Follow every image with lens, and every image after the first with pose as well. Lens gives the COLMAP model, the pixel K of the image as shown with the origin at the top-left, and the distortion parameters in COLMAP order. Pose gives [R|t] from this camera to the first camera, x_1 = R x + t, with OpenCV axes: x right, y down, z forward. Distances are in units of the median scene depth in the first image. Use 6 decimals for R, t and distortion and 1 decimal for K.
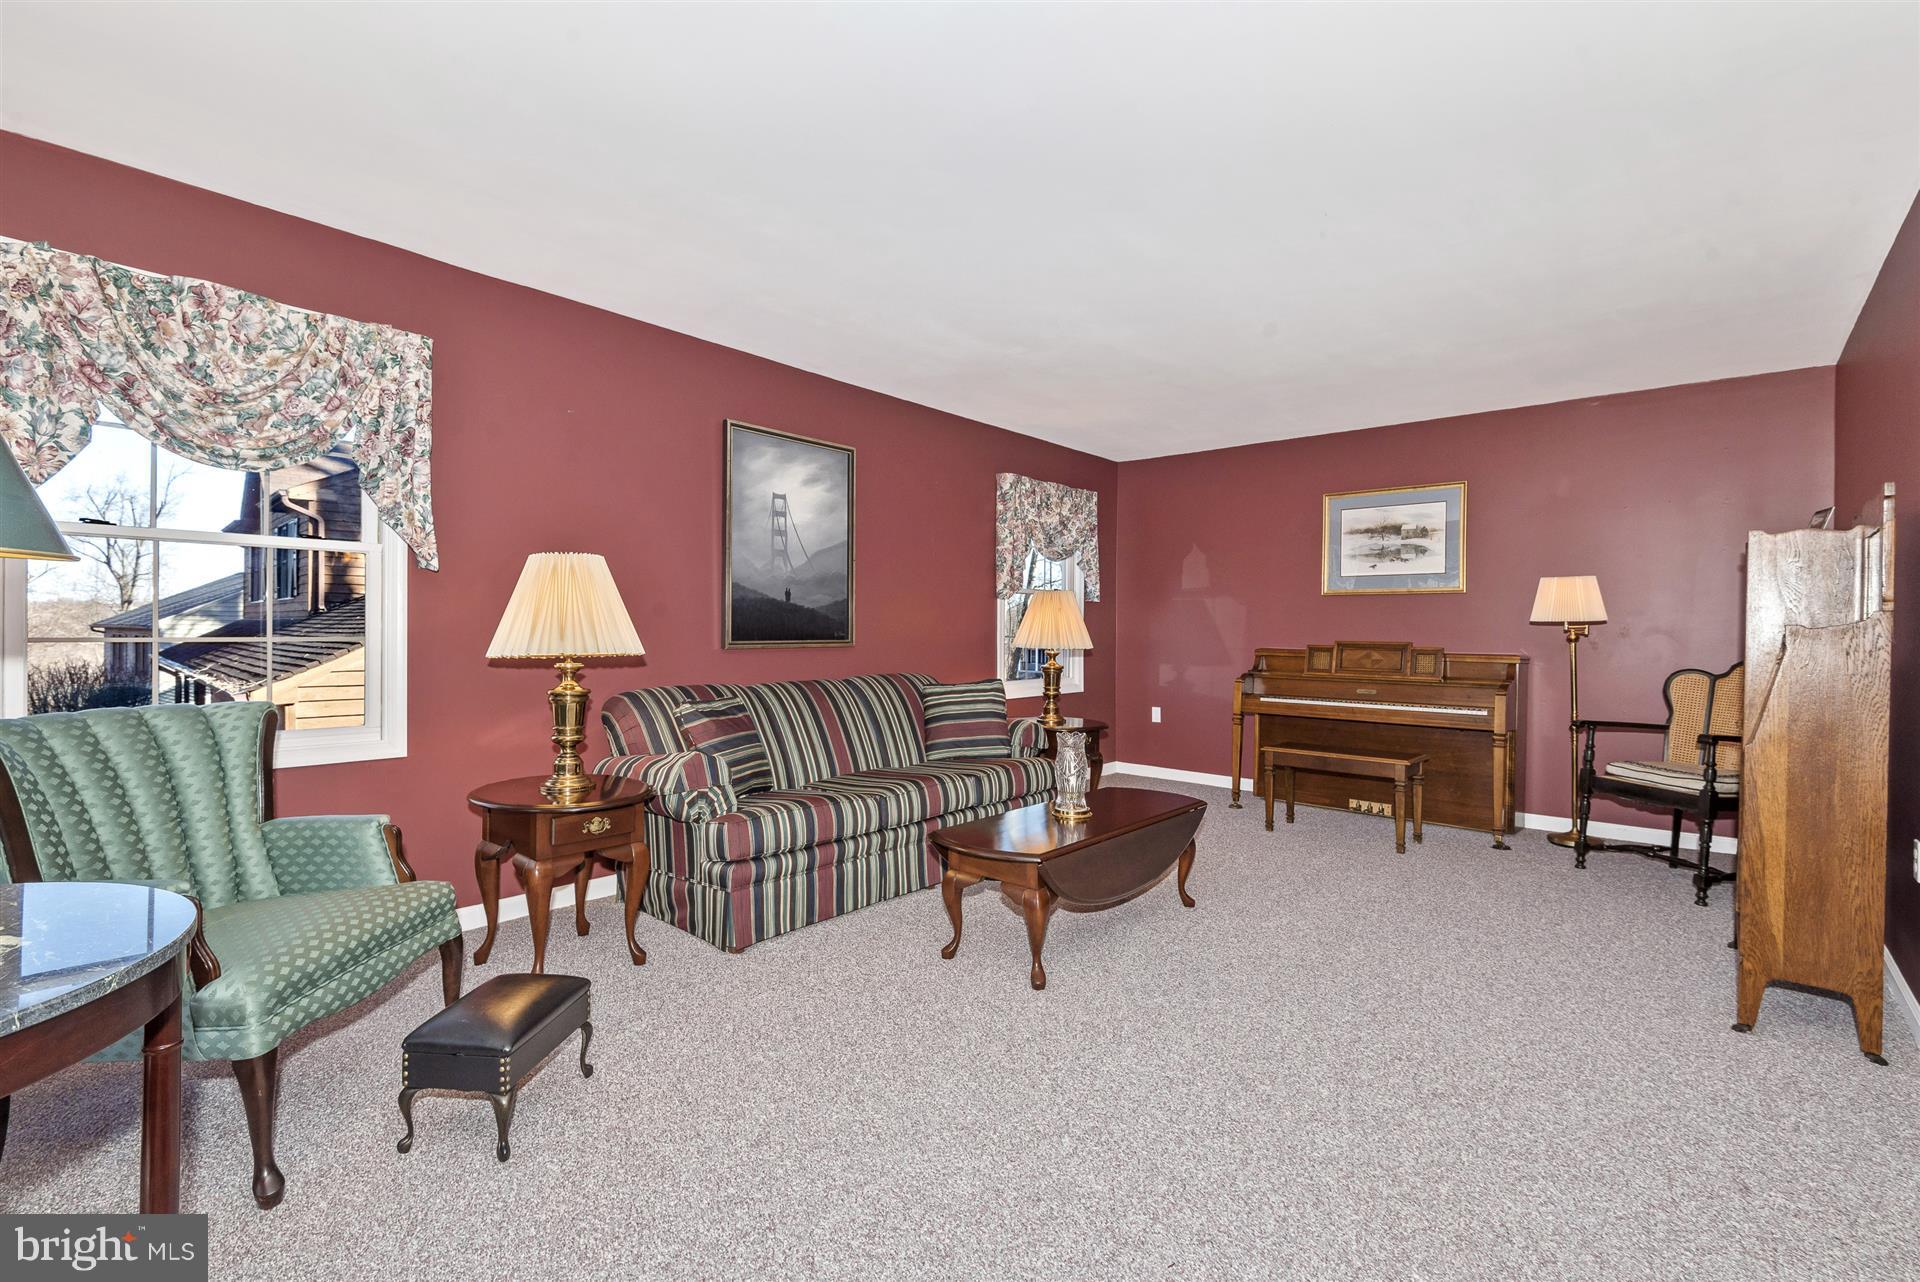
lens RADIAL K [[878.3, 0, 965.5], [0, 878.3, 640.0], [0, 0, 1]] dist [-0.004277, -0.000954]
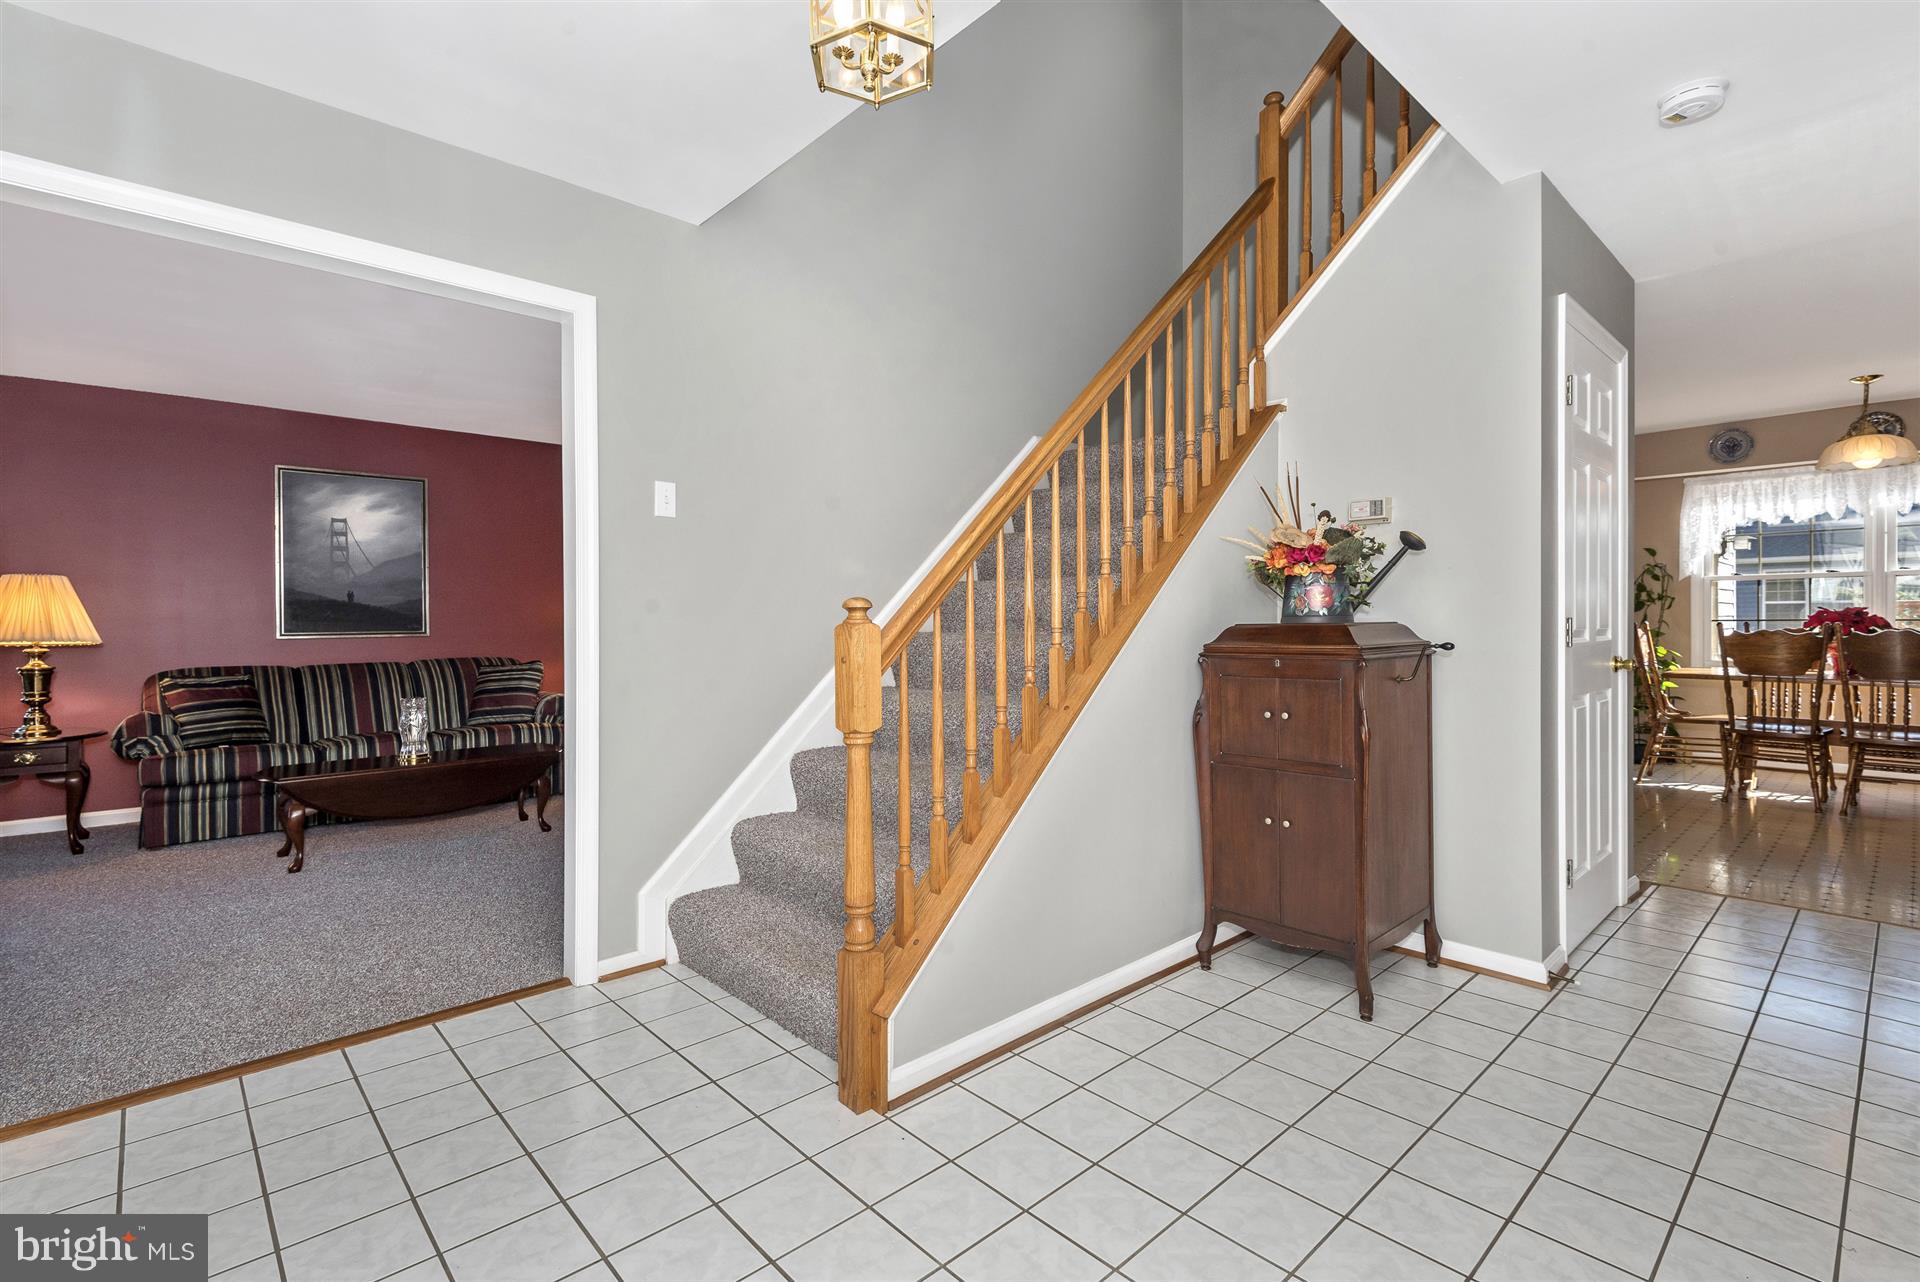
lens RADIAL K [[878.3, 0, 958.1], [0, 878.3, 622.6], [0, 0, 1]] dist [-0.004277, -0.000954]
pose [[0.992284, -0.006679, -0.123802, 1.087766], [0.005918, 0.999961, -0.006513, 0.002049], [0.123841, 0.005730, 0.992286, -0.219798]]
